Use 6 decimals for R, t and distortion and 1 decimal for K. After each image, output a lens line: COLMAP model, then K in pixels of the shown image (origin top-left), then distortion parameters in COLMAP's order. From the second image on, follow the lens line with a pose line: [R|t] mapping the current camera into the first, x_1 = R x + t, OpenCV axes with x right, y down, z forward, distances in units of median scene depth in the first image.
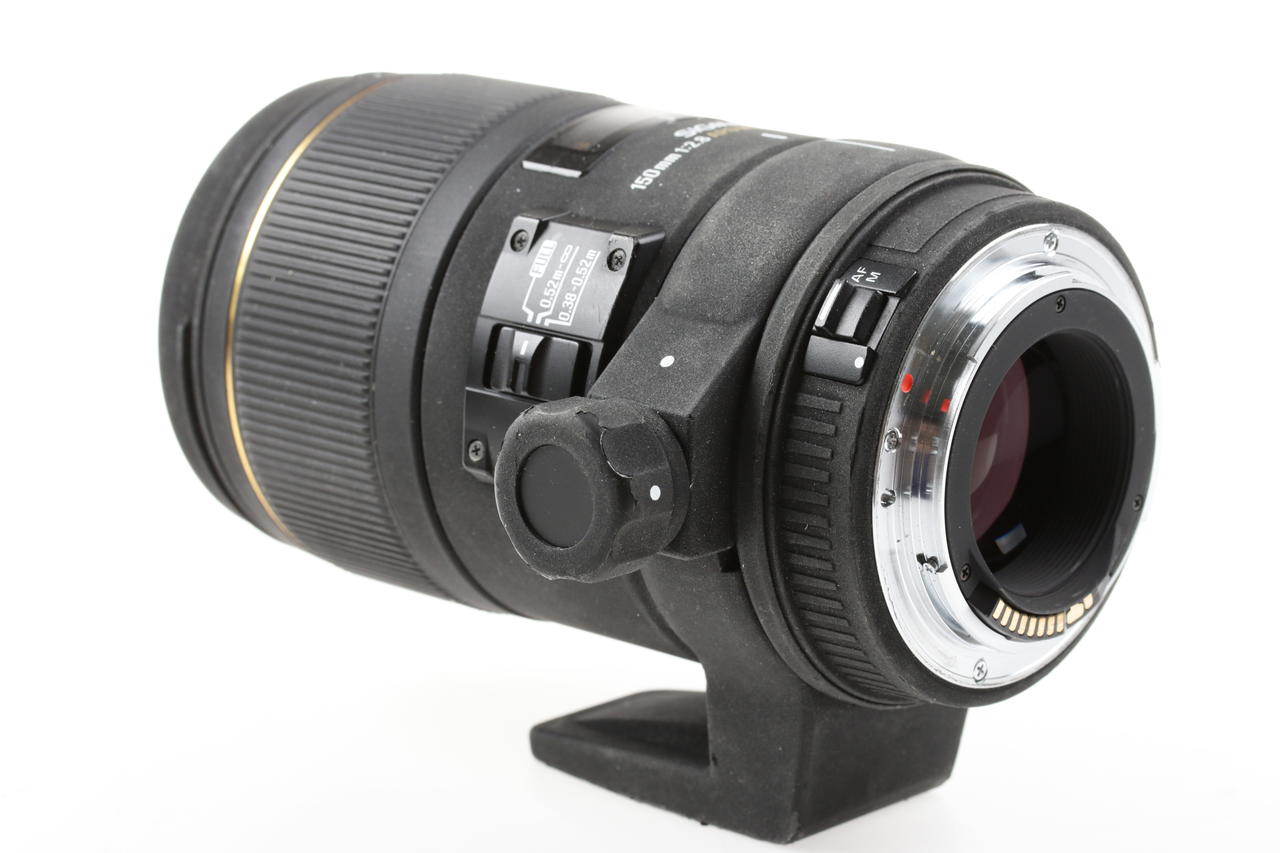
lens RADIAL K [[3596.6, 0, 640.0], [0, 3596.6, 427.0], [0, 0, 1]] dist [-0.137943, 0.000000]
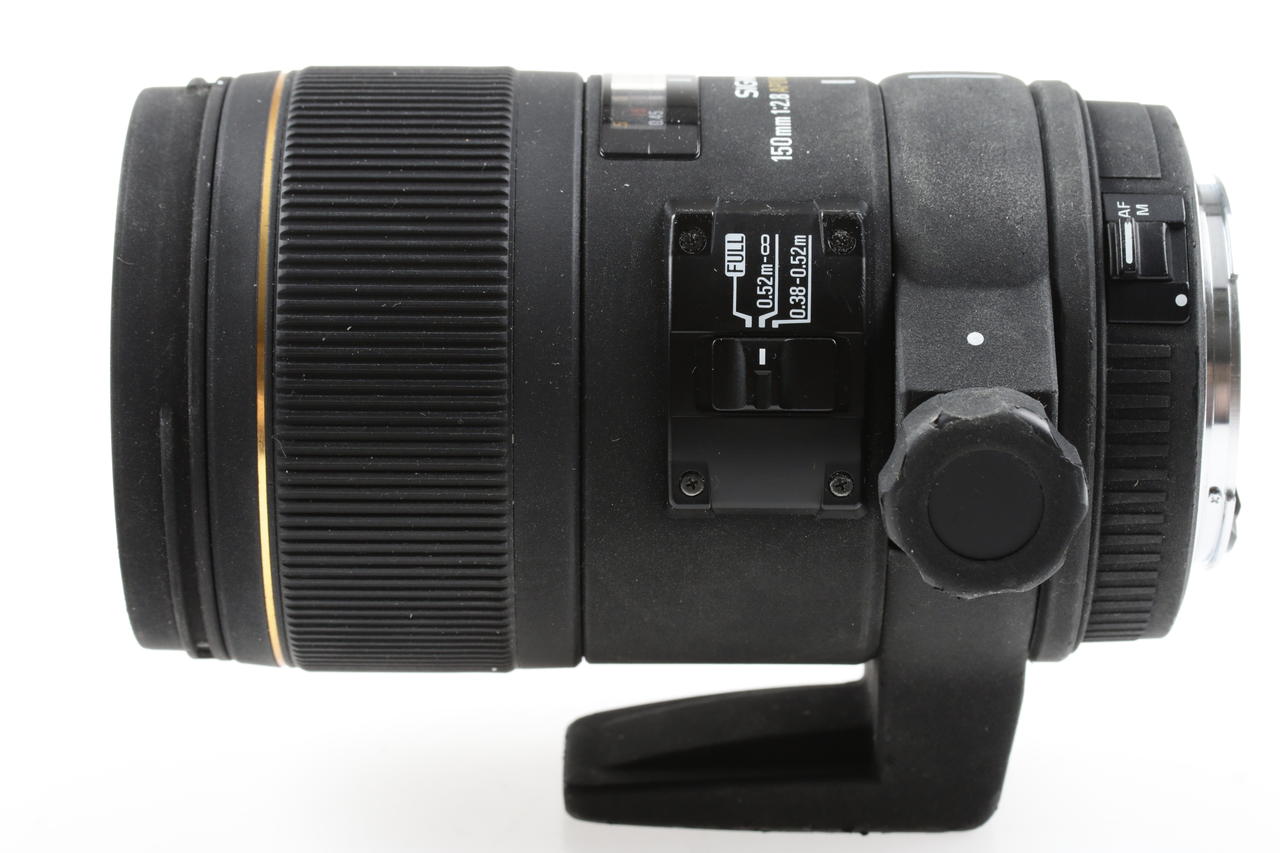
lens RADIAL K [[3596.6, 0, 640.0], [0, 3596.6, 426.1], [0, 0, 1]] dist [-0.137943, 0.000000]
pose [[0.790100, -0.200178, 0.579371, -0.570681], [0.175373, 0.979485, 0.099261, -0.098288], [-0.587355, 0.023180, 0.808997, 0.303389]]
